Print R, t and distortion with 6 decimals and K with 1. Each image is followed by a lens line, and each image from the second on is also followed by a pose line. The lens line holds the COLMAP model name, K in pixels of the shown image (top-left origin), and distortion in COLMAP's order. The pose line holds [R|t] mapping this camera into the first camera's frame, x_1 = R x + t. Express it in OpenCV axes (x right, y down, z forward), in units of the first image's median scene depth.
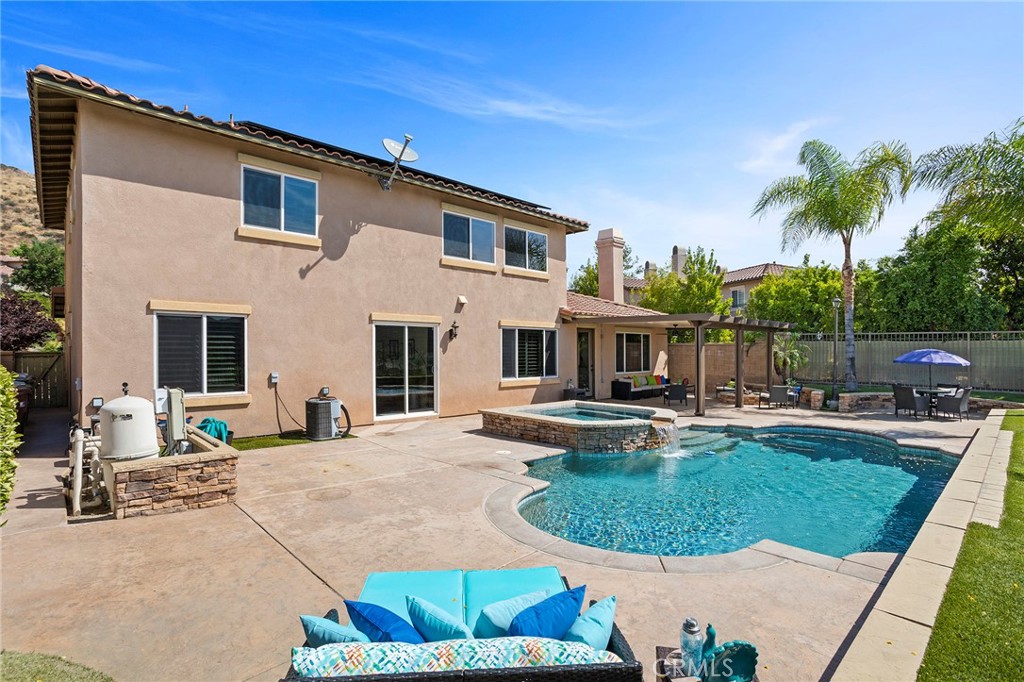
lens RADIAL K [[489.0, 0, 509.0], [0, 489.0, 349.7], [0, 0, 1]] dist [-0.026195, 0.014023]
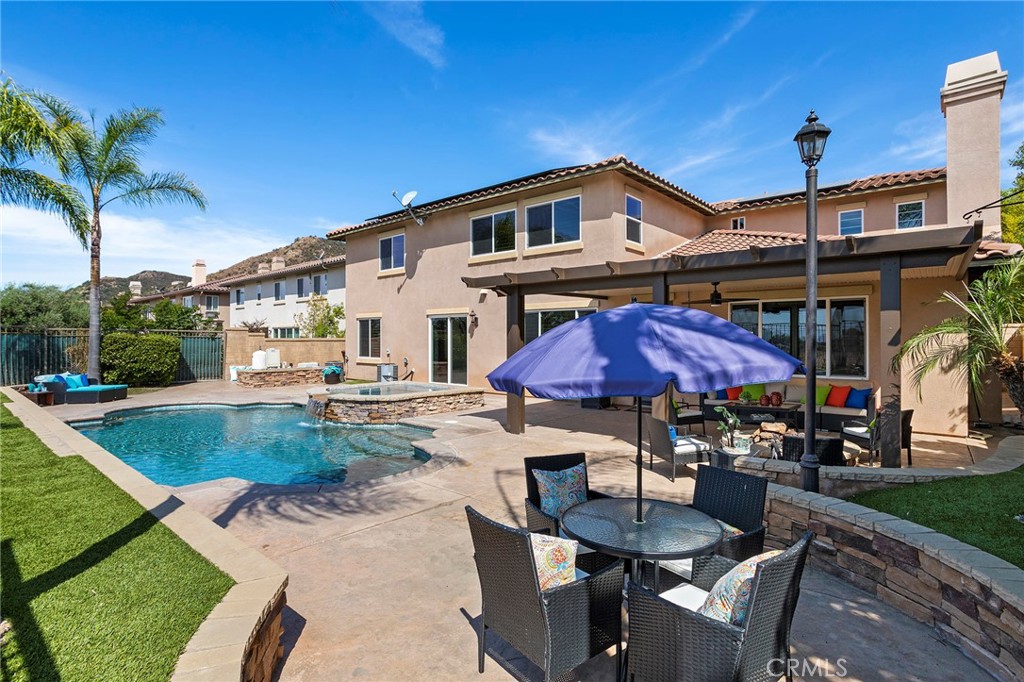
lens RADIAL K [[489.0, 0, 529.7], [0, 489.0, 334.4], [0, 0, 1]] dist [-0.026195, 0.014023]
pose [[0.132363, 0.000715, -0.991201, 1.173352], [0.007454, 0.999971, 0.001717, -0.003692], [0.991173, -0.007616, 0.132353, 1.078475]]
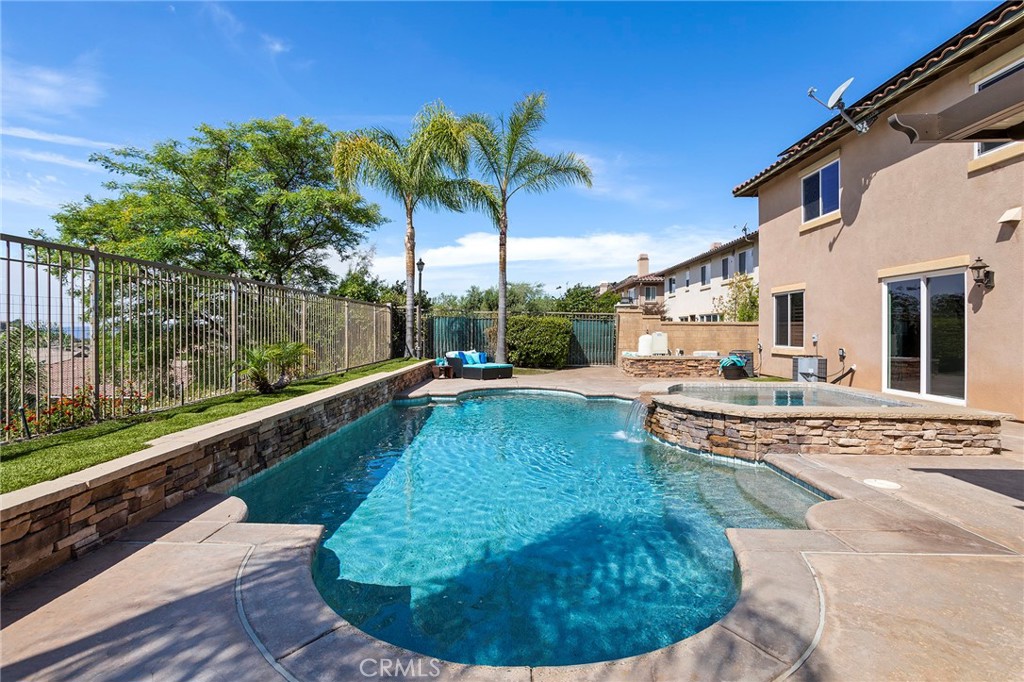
lens RADIAL K [[489.0, 0, 510.9], [0, 489.0, 329.9], [0, 0, 1]] dist [-0.026195, 0.014023]
pose [[-0.706462, 0.005435, -0.707730, 0.794150], [0.010726, 0.999938, -0.003028, 0.027358], [0.707669, -0.009730, -0.706477, 1.114346]]
